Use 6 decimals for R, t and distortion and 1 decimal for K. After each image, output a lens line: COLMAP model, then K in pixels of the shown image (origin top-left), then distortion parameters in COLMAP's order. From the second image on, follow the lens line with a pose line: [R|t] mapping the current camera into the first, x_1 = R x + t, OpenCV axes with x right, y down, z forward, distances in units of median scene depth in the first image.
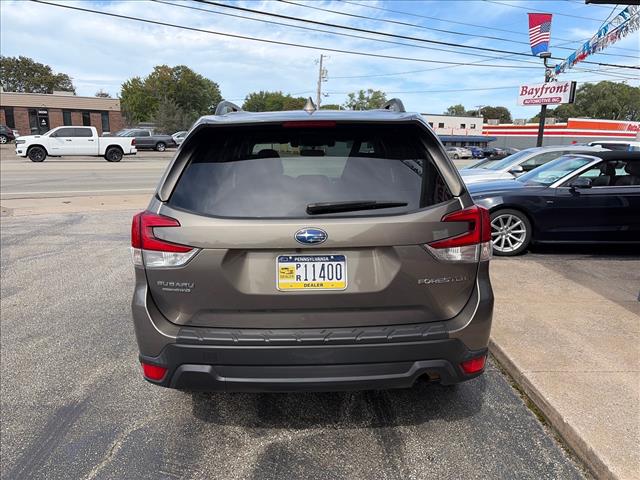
lens RADIAL K [[483.2, 0, 316.8], [0, 483.2, 237.6], [0, 0, 1]] dist [0.048734, -0.058378]
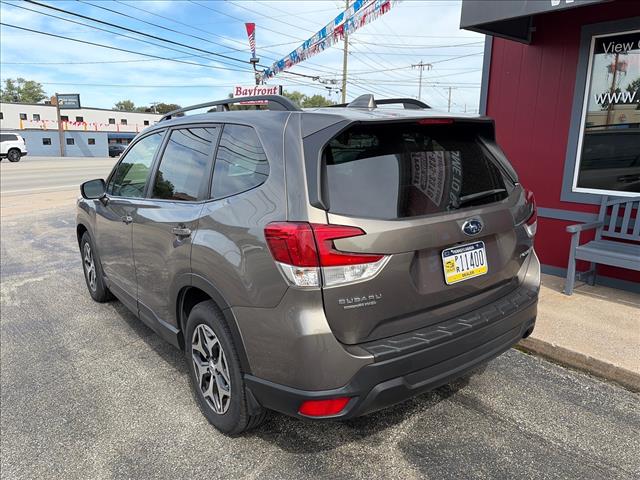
lens RADIAL K [[483.2, 0, 316.8], [0, 483.2, 237.6], [0, 0, 1]] dist [0.048734, -0.058378]
pose [[0.807135, -0.126615, 0.576629, -0.712899], [0.123185, 0.991351, 0.045250, -0.056110], [-0.577372, 0.034509, 0.815752, 0.260300]]
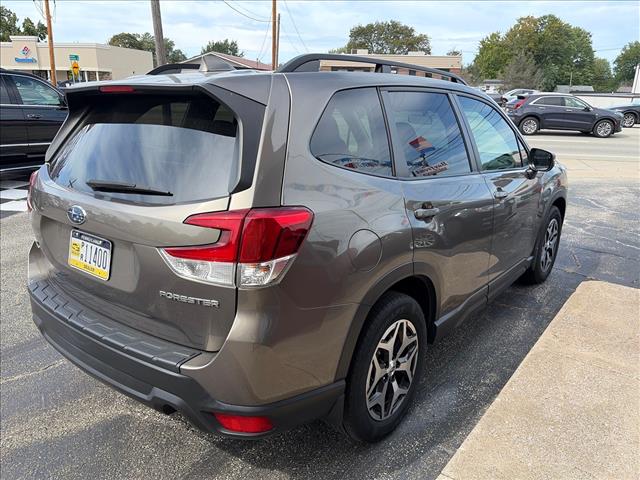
lens RADIAL K [[483.2, 0, 316.8], [0, 483.2, 237.6], [0, 0, 1]] dist [0.048734, -0.058378]
pose [[0.777832, 0.181104, -0.601814, 0.713590], [-0.131542, 0.983285, 0.125885, -0.107618], [0.614553, -0.018754, 0.788653, 0.435464]]
